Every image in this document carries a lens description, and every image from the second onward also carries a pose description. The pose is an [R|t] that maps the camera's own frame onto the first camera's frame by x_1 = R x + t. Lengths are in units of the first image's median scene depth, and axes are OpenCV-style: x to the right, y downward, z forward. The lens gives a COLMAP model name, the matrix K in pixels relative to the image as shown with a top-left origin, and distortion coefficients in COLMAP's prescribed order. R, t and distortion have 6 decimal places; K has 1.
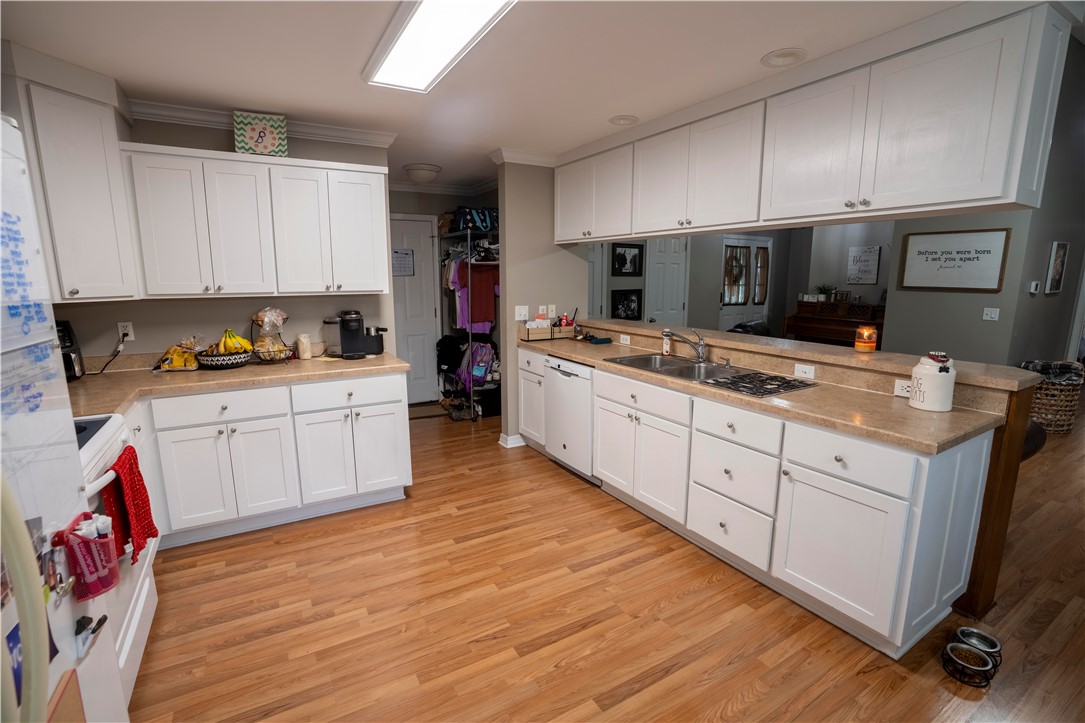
lens RADIAL K [[490.9, 0, 542.5], [0, 490.9, 361.5], [0, 0, 1]] dist [-0.073250, 0.033171]
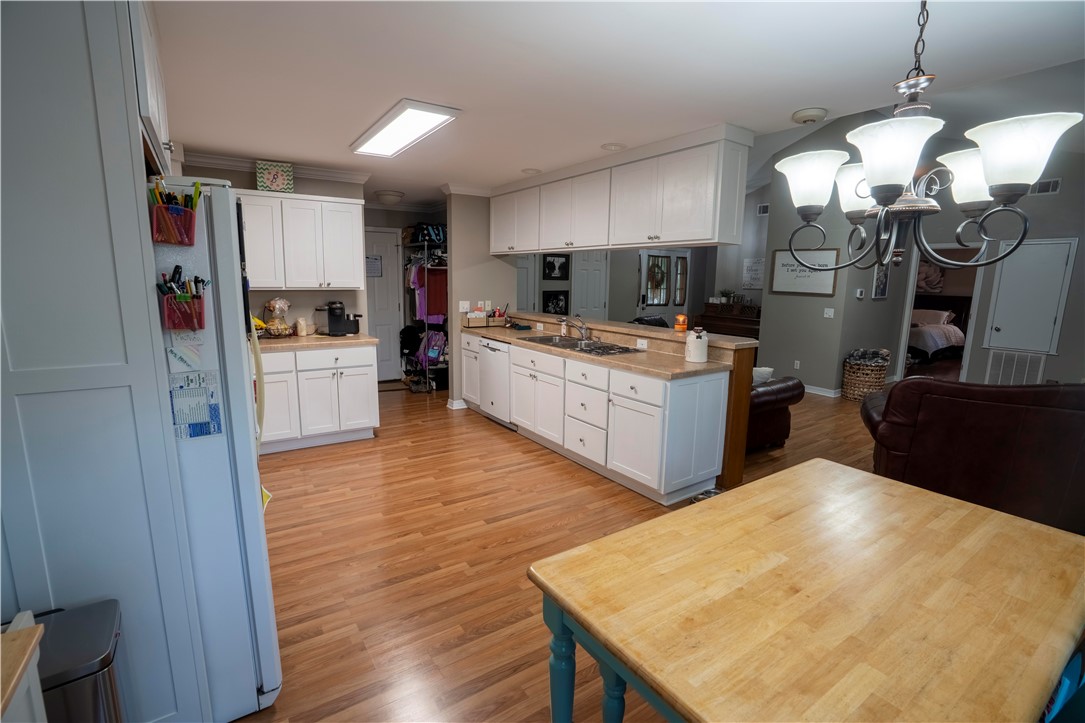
lens RADIAL K [[490.9, 0, 542.5], [0, 490.9, 361.5], [0, 0, 1]] dist [-0.073250, 0.033171]
pose [[0.997909, 0.007133, 0.064240, 0.106727], [-0.006795, 0.999962, -0.005473, 0.070033], [-0.064276, 0.005025, 0.997920, -0.418415]]
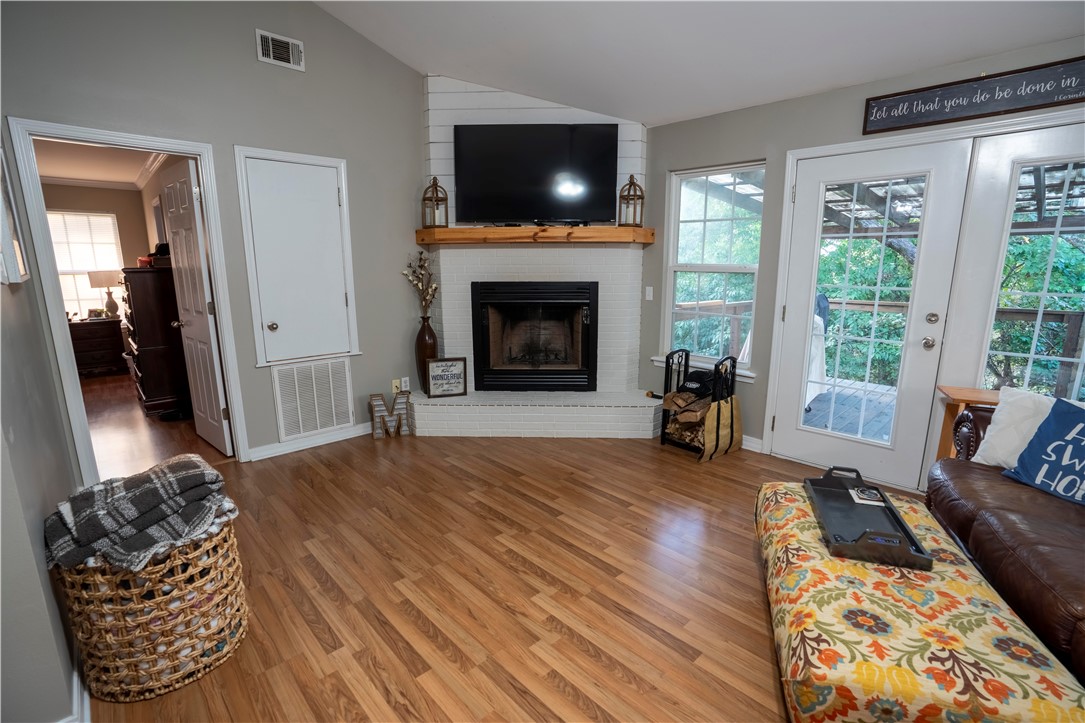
lens RADIAL K [[490.9, 0, 542.5], [0, 490.9, 361.5], [0, 0, 1]] dist [-0.073250, 0.033171]
pose [[-0.231489, -0.185417, 0.955004, 1.024093], [0.171193, 0.958586, 0.227609, -0.158162], [-0.957656, 0.216179, -0.190160, 1.124712]]
